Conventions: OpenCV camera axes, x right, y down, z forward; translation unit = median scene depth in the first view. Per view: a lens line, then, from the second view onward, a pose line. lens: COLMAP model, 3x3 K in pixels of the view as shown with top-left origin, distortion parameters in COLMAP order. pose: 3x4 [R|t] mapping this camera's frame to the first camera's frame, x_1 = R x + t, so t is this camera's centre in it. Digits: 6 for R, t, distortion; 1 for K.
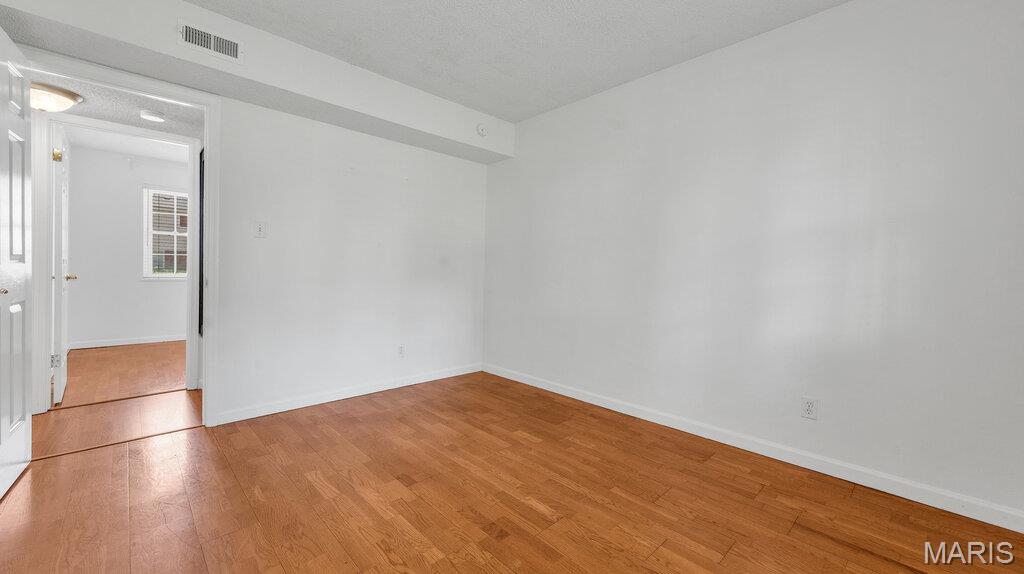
lens RADIAL K [[400.0, 0, 516.1], [0, 400.0, 272.5], [0, 0, 1]] dist [0.000360, 0.000051]
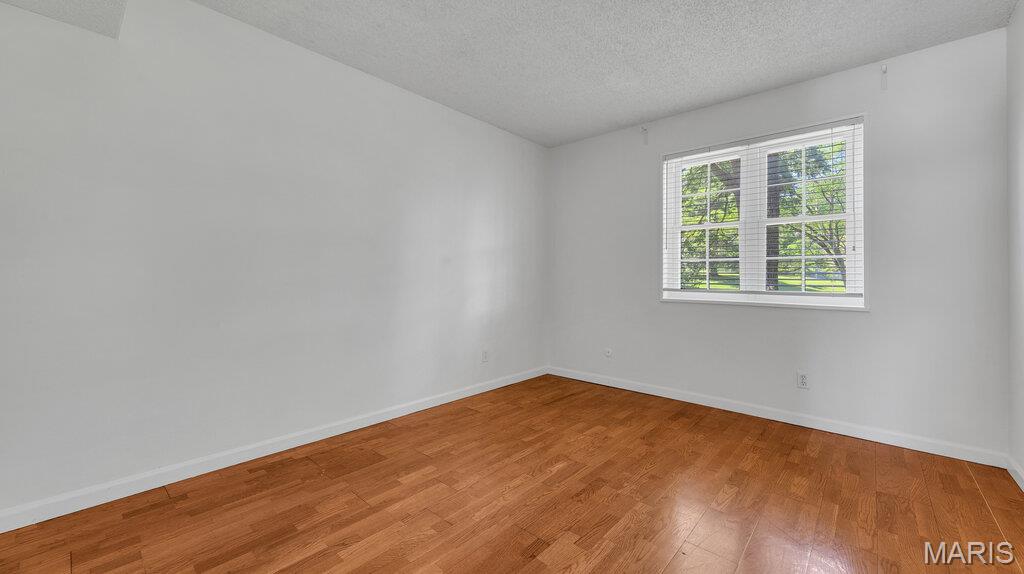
lens RADIAL K [[400.0, 0, 516.1], [0, 400.0, 272.5], [0, 0, 1]] dist [0.000360, 0.000051]
pose [[-0.071182, -0.005772, 0.997447, -0.929277], [-0.000922, 0.999983, 0.005721, -0.017738], [-0.997463, -0.000513, -0.071186, 0.975026]]
